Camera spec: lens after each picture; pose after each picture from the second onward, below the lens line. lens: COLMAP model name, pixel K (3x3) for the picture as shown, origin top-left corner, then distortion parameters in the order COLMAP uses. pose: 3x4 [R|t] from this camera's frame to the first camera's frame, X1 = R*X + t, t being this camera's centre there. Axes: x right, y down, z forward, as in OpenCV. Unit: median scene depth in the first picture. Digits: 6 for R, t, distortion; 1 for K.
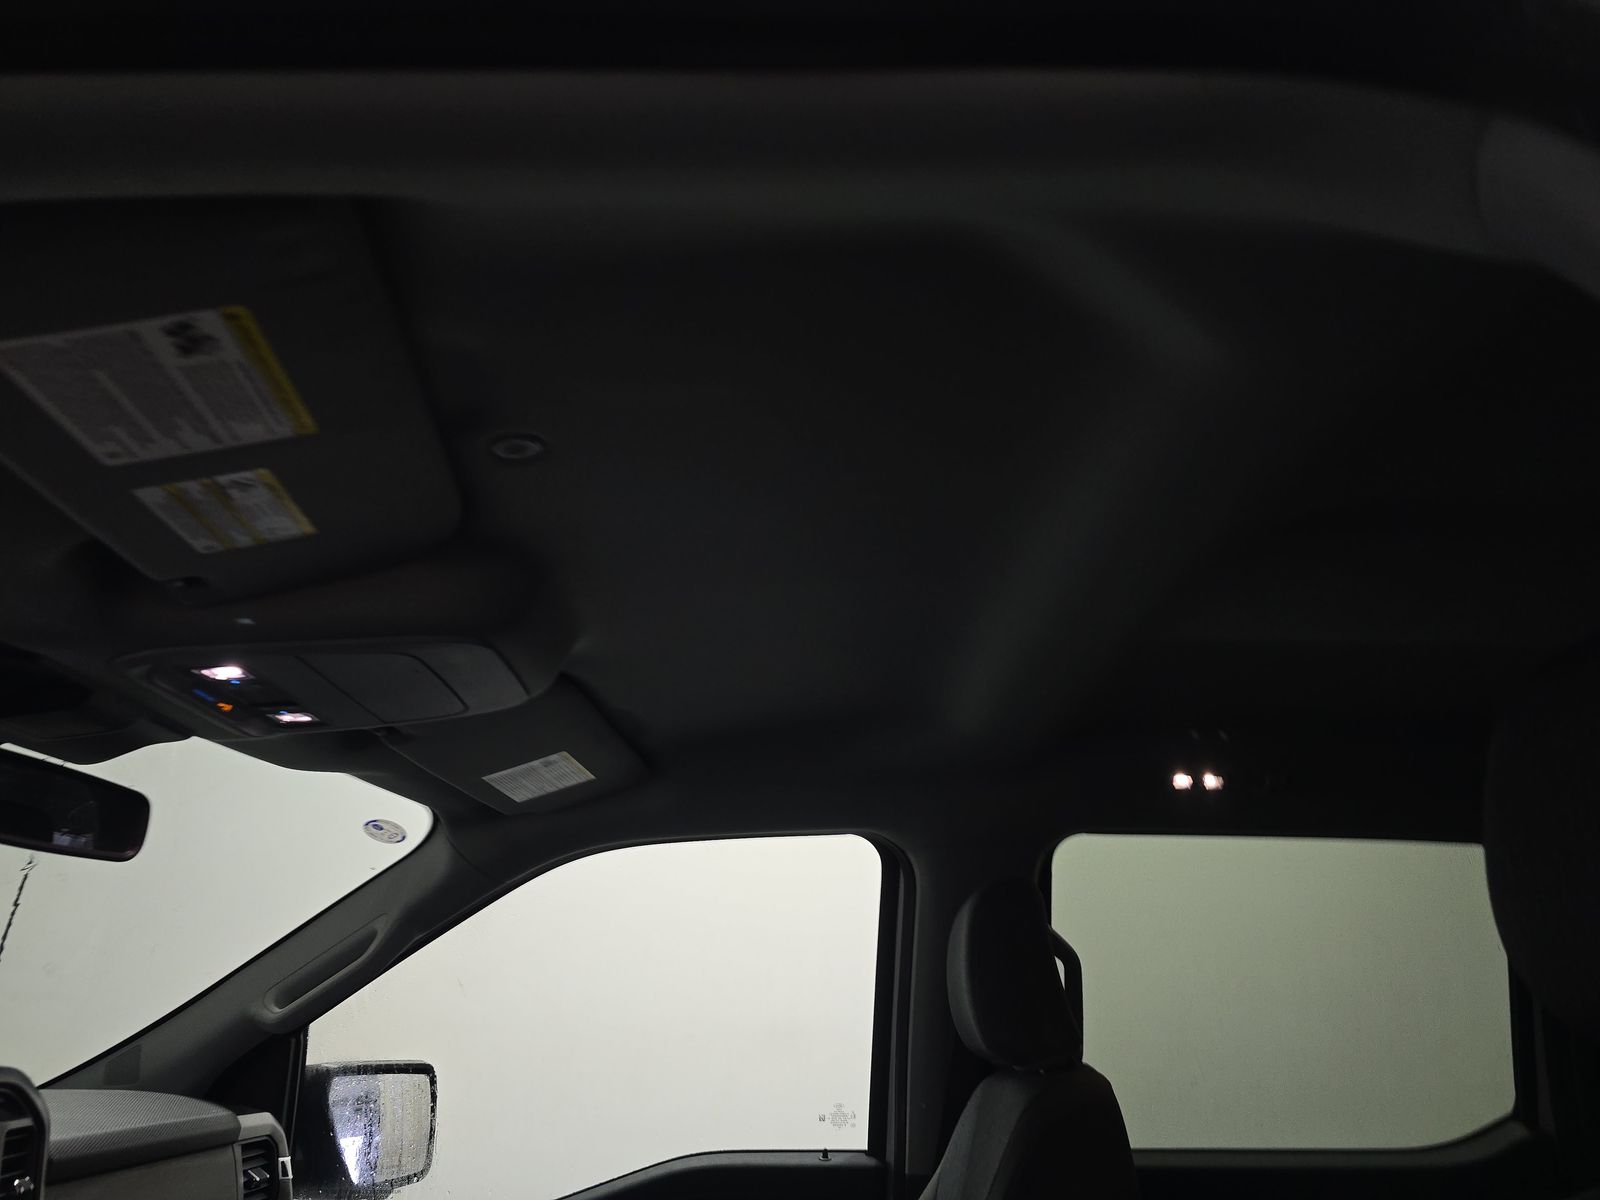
lens RADIAL K [[1071.7, 0, 802.3], [0, 1071.7, 607.2], [0, 0, 1]] dist [0.068789, -0.069175]
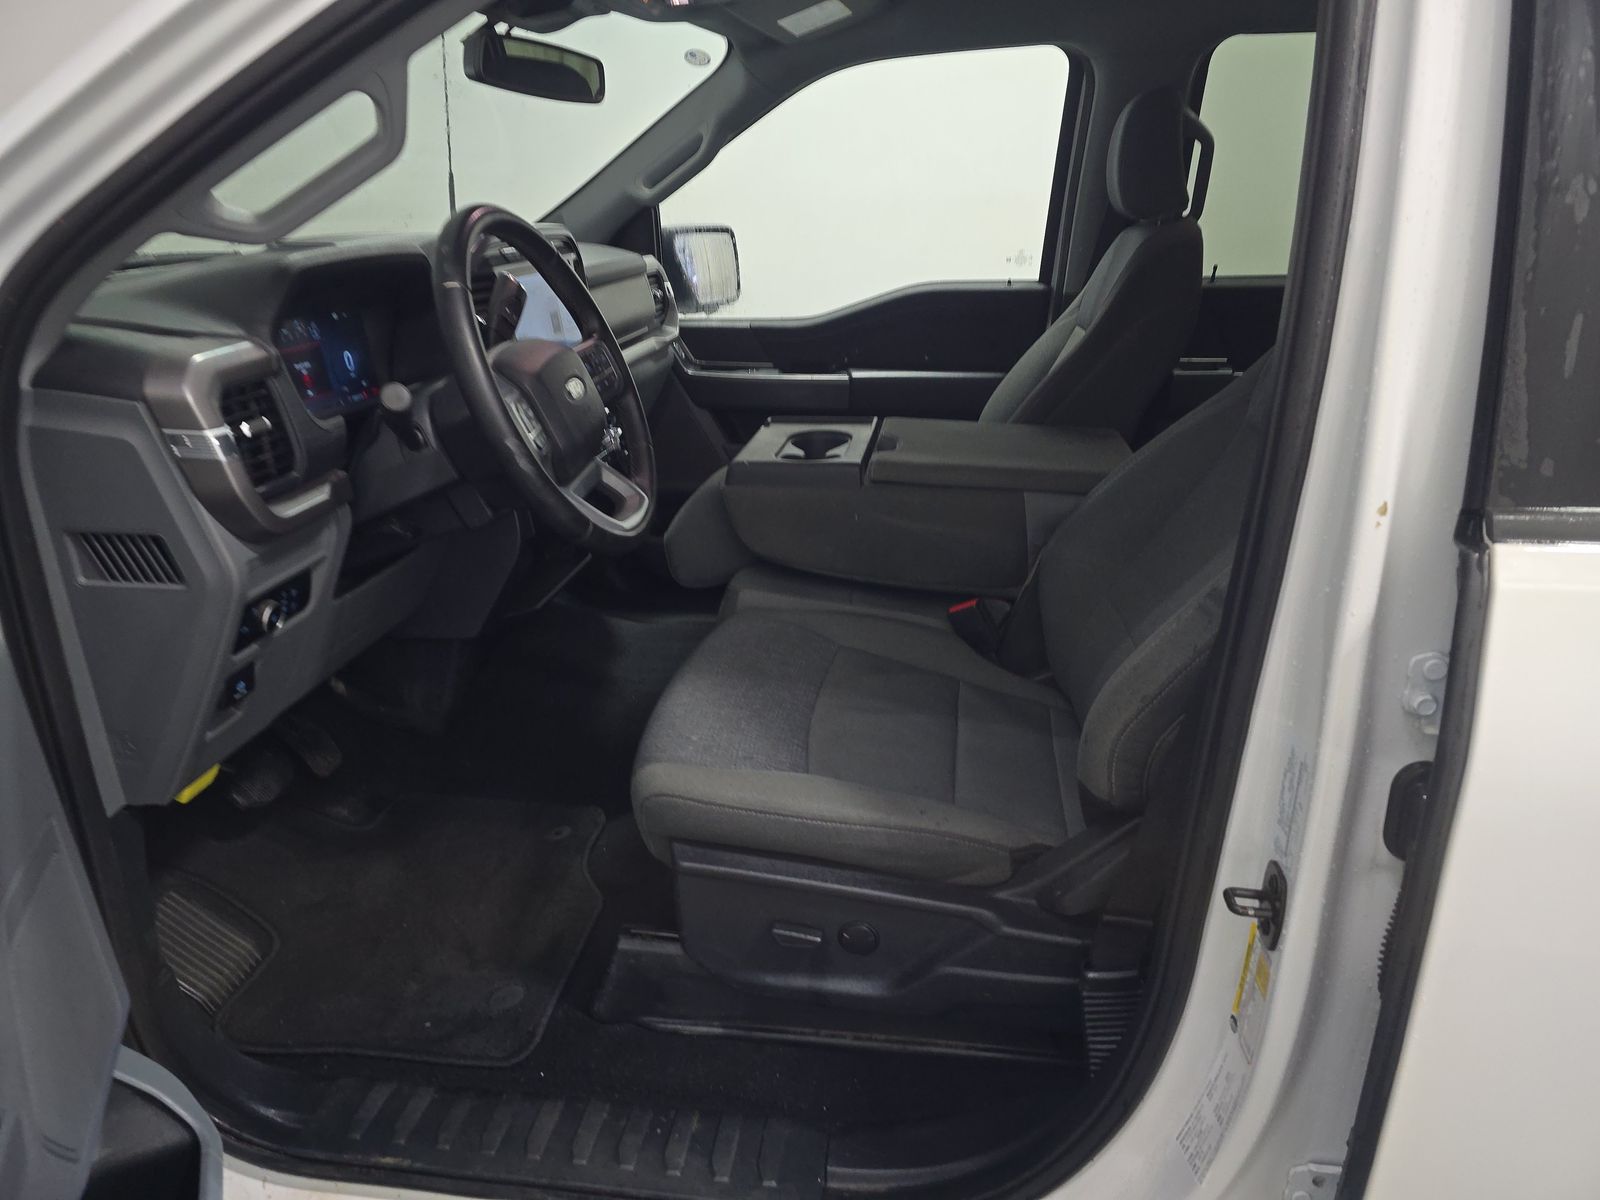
lens RADIAL K [[1071.7, 0, 802.3], [0, 1071.7, 607.2], [0, 0, 1]] dist [0.068789, -0.069175]
pose [[0.989246, 0.038200, -0.141183, -0.035195], [0.066204, 0.743787, 0.665130, -0.177609], [0.130418, -0.667325, 0.733259, -0.441460]]
